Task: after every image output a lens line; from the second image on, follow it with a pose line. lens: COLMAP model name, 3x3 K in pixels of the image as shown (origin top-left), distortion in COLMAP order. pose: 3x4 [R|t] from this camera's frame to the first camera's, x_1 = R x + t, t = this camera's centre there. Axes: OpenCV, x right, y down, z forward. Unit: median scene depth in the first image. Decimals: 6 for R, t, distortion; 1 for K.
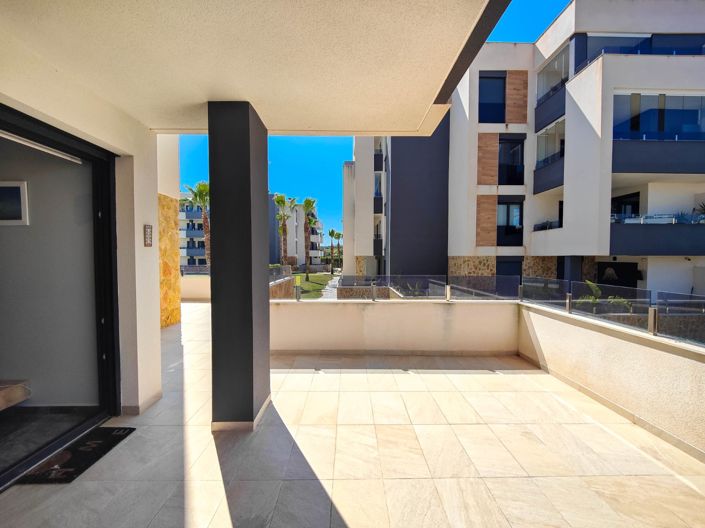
lens RADIAL K [[307.0, 0, 358.0], [0, 307.0, 265.2], [0, 0, 1]] dist [0.015546, -0.009180]
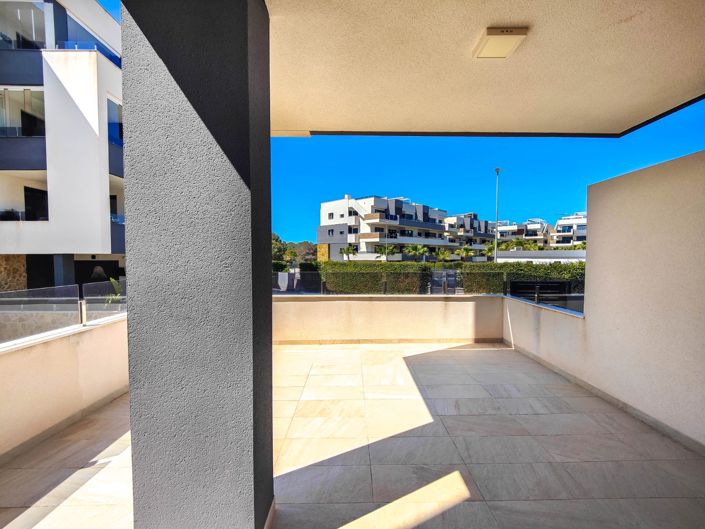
lens RADIAL K [[307.0, 0, 358.0], [0, 307.0, 265.7], [0, 0, 1]] dist [0.015546, -0.009180]
pose [[0.011360, -0.033098, 0.999388, -0.201512], [0.026721, 0.999105, 0.032785, -0.003696], [-0.999578, 0.026332, 0.012234, 0.159649]]
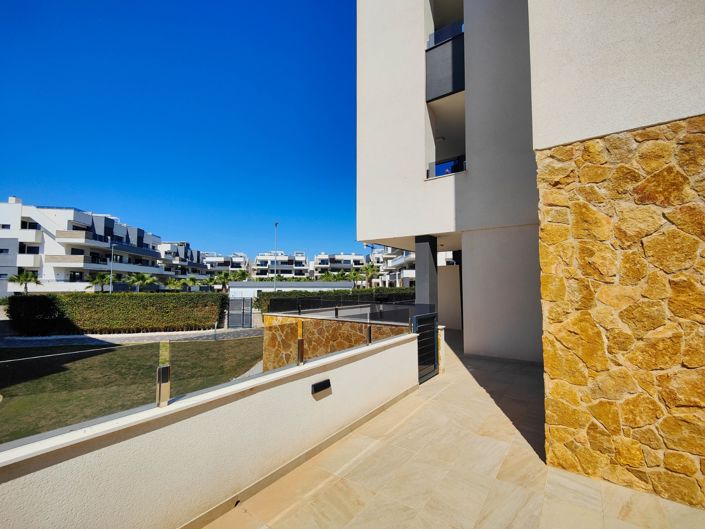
lens RADIAL K [[307.0, 0, 358.0], [0, 307.0, 265.7], [0, 0, 1]] dist [0.015546, -0.009180]
pose [[-0.791225, 0.037024, 0.610403, -0.360291], [0.012972, 0.998957, -0.043777, -0.026598], [-0.611387, -0.026720, -0.790880, 0.834243]]
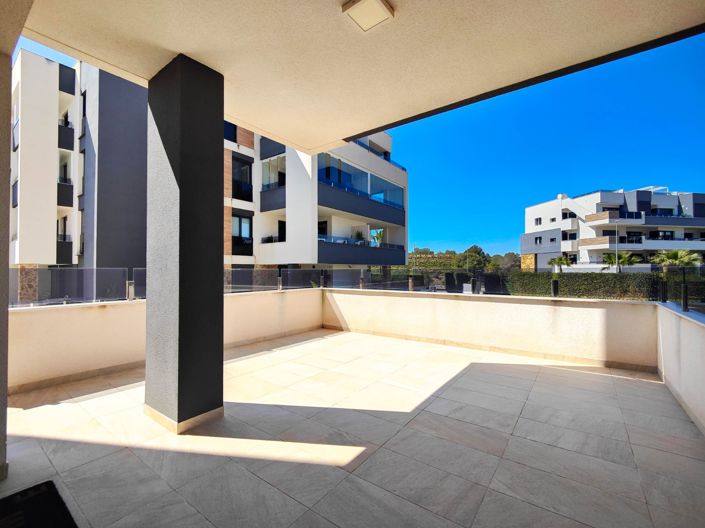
lens RADIAL K [[307.4, 0, 355.3], [0, 307.4, 265.4], [0, 0, 1]] dist [0.016685, -0.013921]
pose [[0.612898, 0.007821, 0.790123, -0.169755], [0.026270, 0.999197, -0.030269, 0.023034], [-0.789725, 0.039308, 0.612200, 0.016637]]
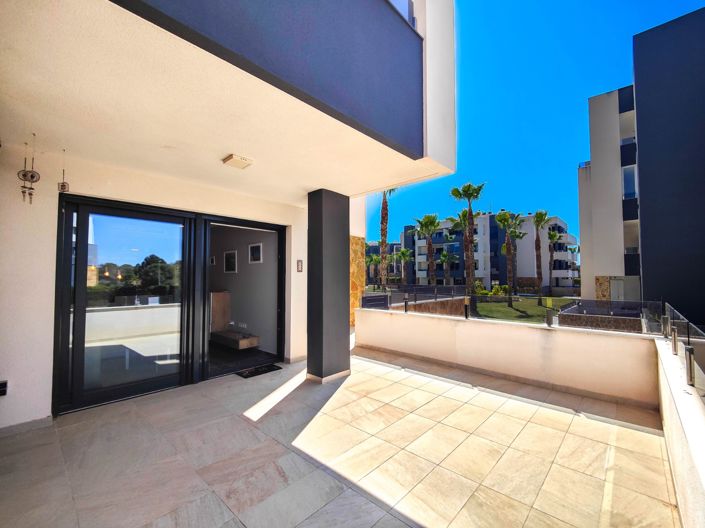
lens RADIAL K [[307.0, 0, 358.0], [0, 307.0, 265.2], [0, 0, 1]] dist [0.015546, -0.009180]
pose [[0.723990, -0.029833, -0.689165, 0.189321], [-0.017301, 0.997965, -0.061375, 0.000903], [0.689593, 0.056358, 0.722001, -0.016209]]
